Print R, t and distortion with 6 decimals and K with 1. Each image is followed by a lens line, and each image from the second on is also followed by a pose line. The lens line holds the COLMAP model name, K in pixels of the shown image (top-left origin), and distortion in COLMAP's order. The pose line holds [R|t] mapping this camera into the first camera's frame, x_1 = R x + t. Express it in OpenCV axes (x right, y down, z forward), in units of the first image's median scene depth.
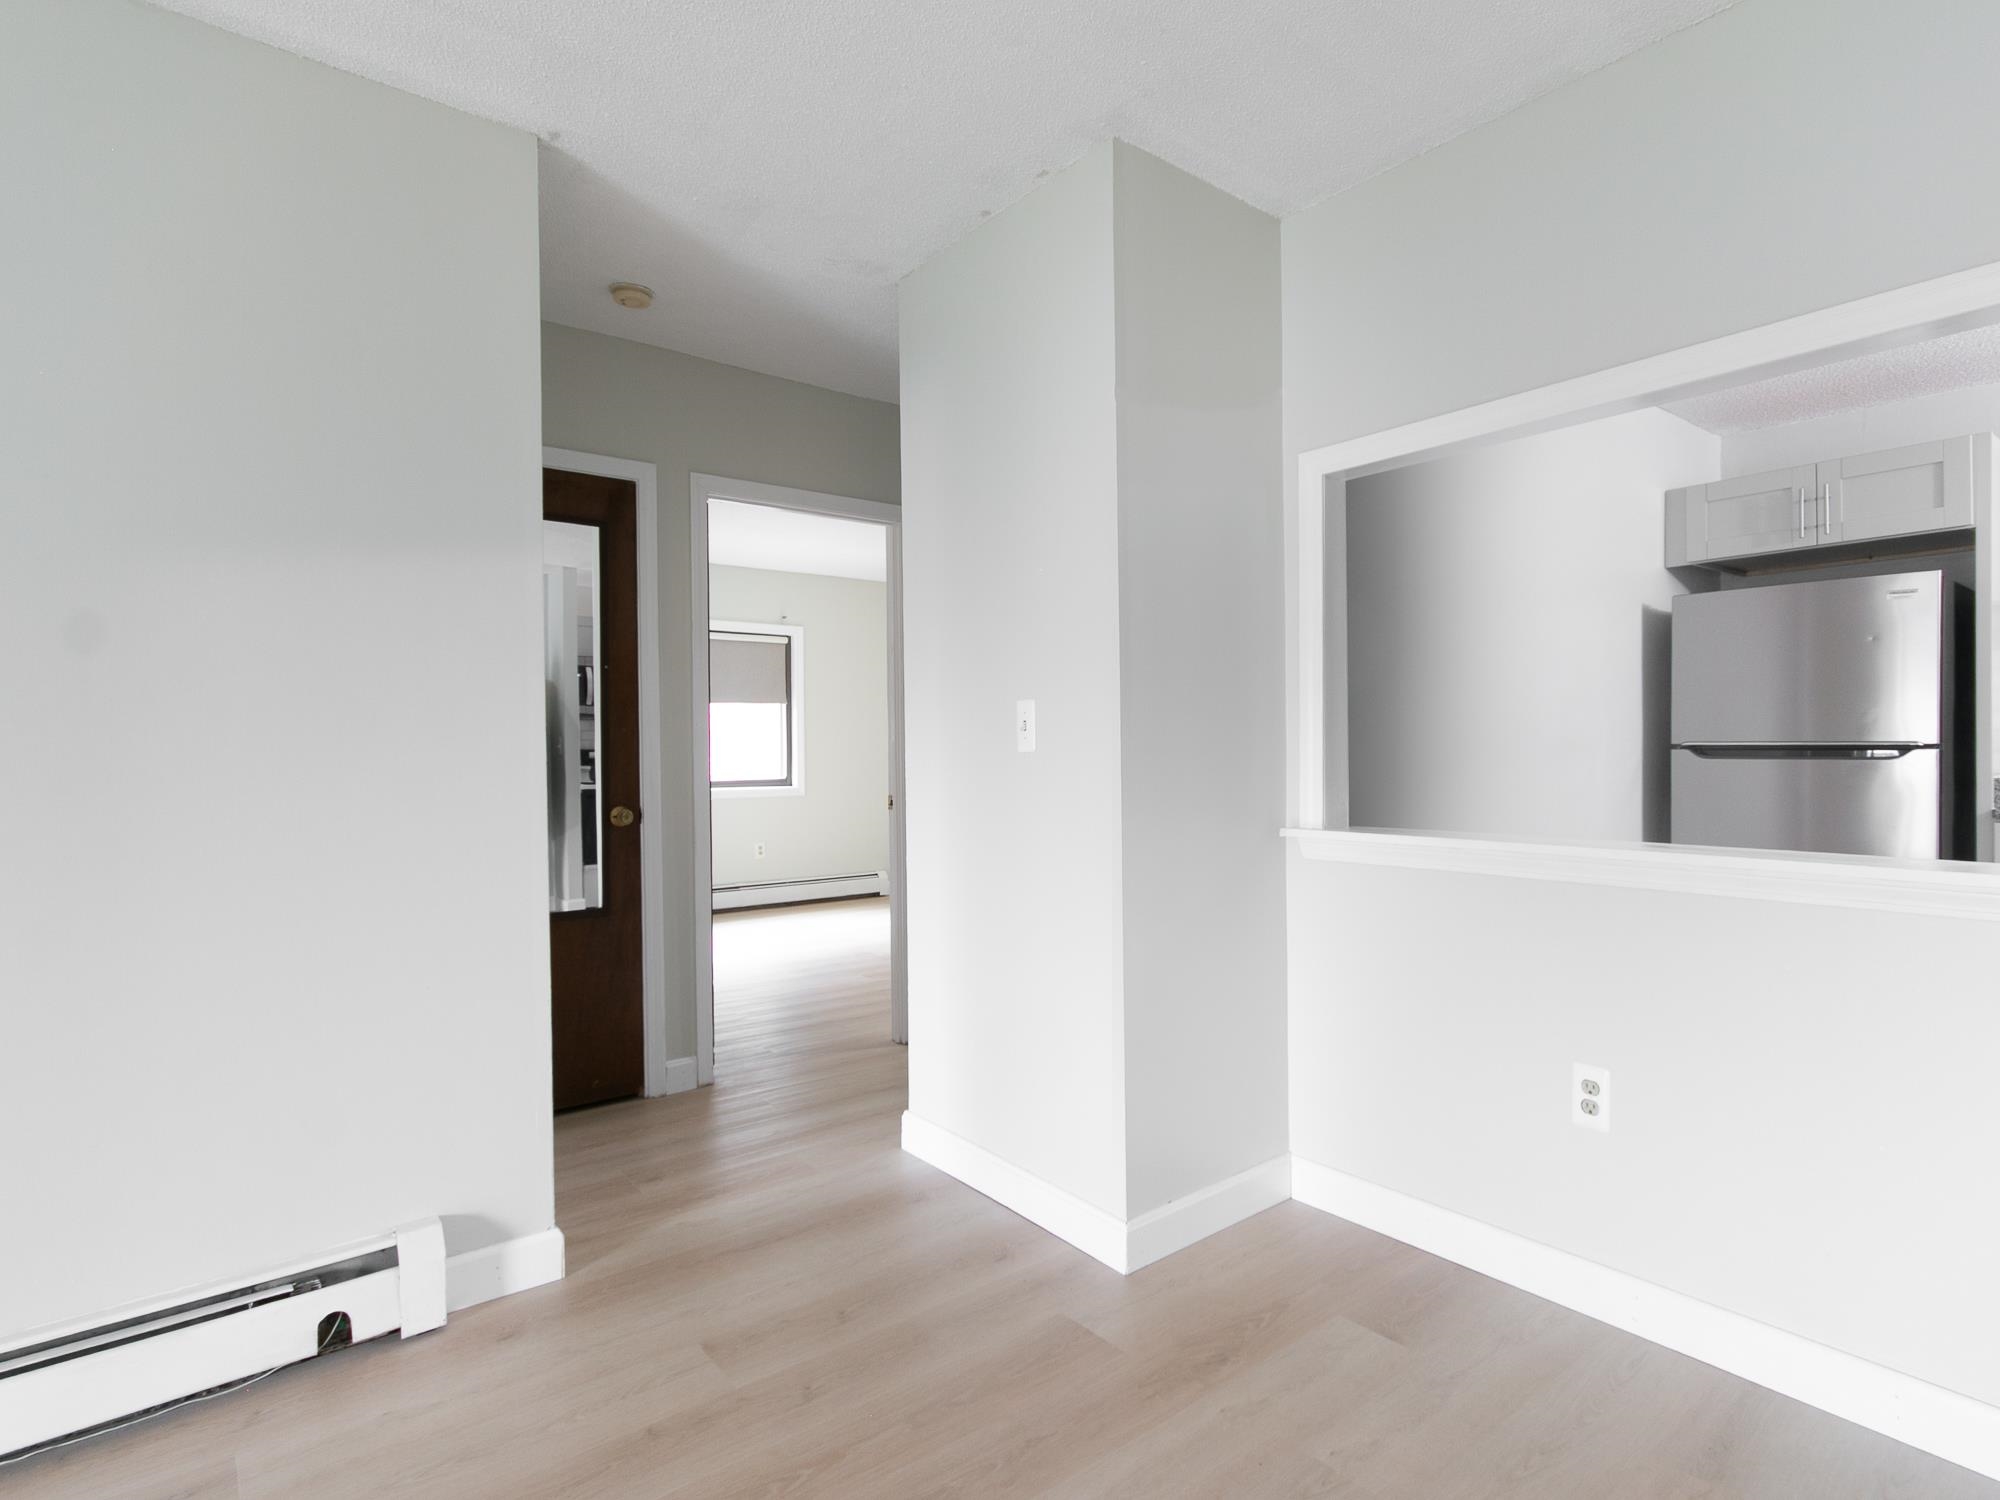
lens RADIAL K [[1053.6, 0, 1000.0], [0, 1053.6, 750.0], [0, 0, 1]] dist [0.005288, 0.001065]
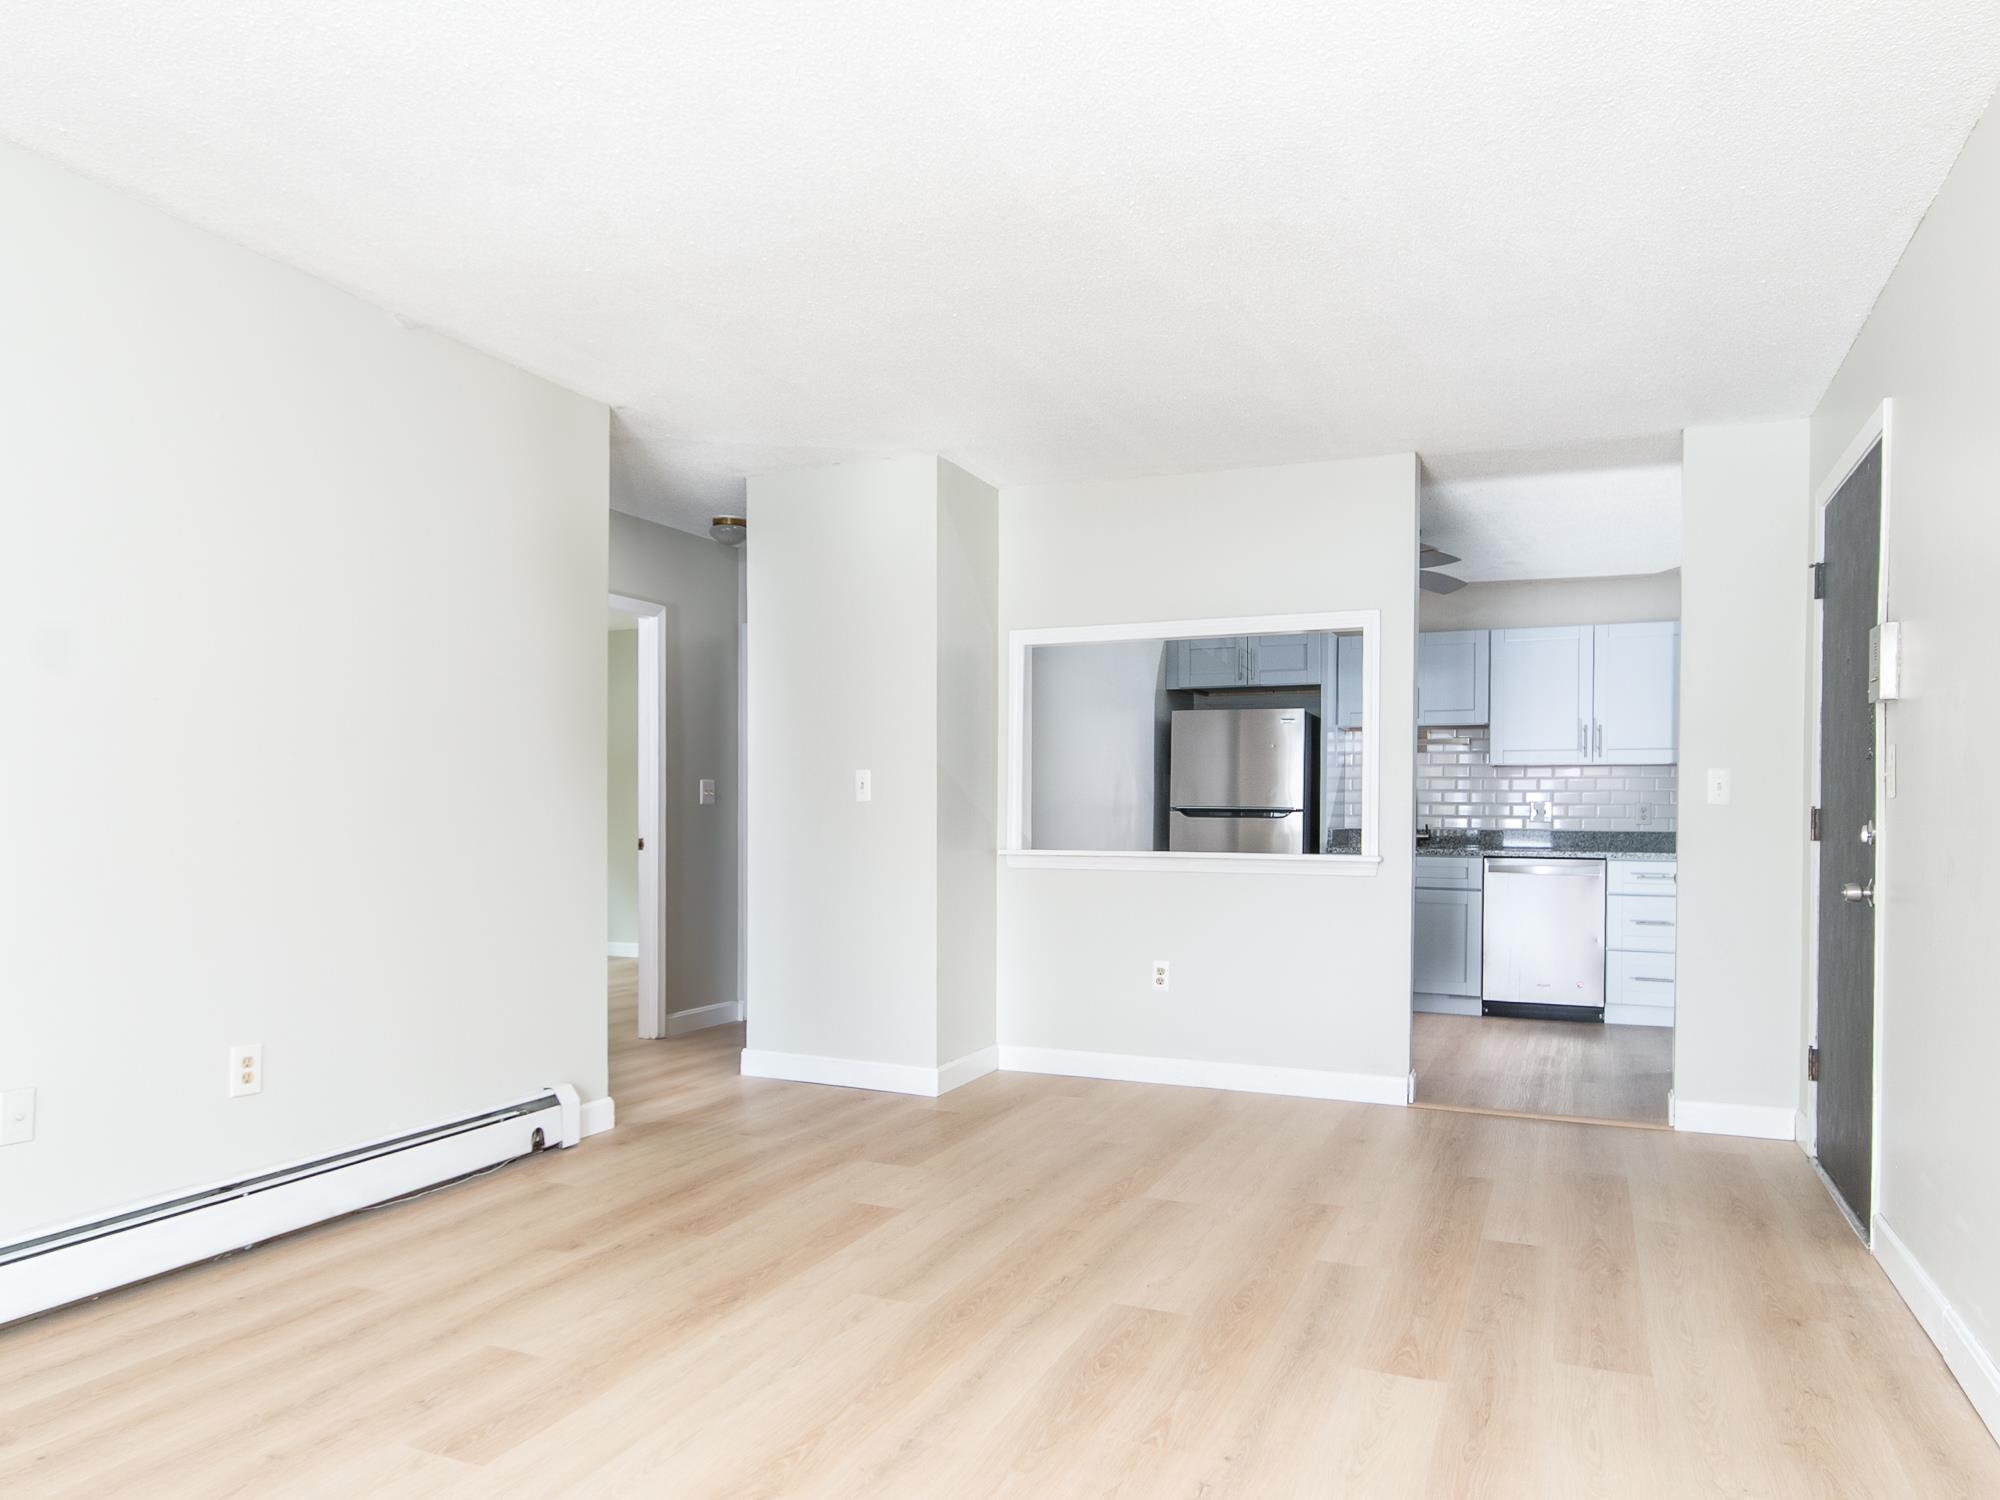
lens RADIAL K [[1308.0, 0, 1000.0], [0, 1308.0, 750.0], [0, 0, 1]] dist [-0.005089, -0.000458]
pose [[0.886445, 0.039007, 0.461188, -0.726805], [-0.015649, 0.998398, -0.054365, 0.029439], [-0.462570, 0.040974, 0.885636, -0.898752]]
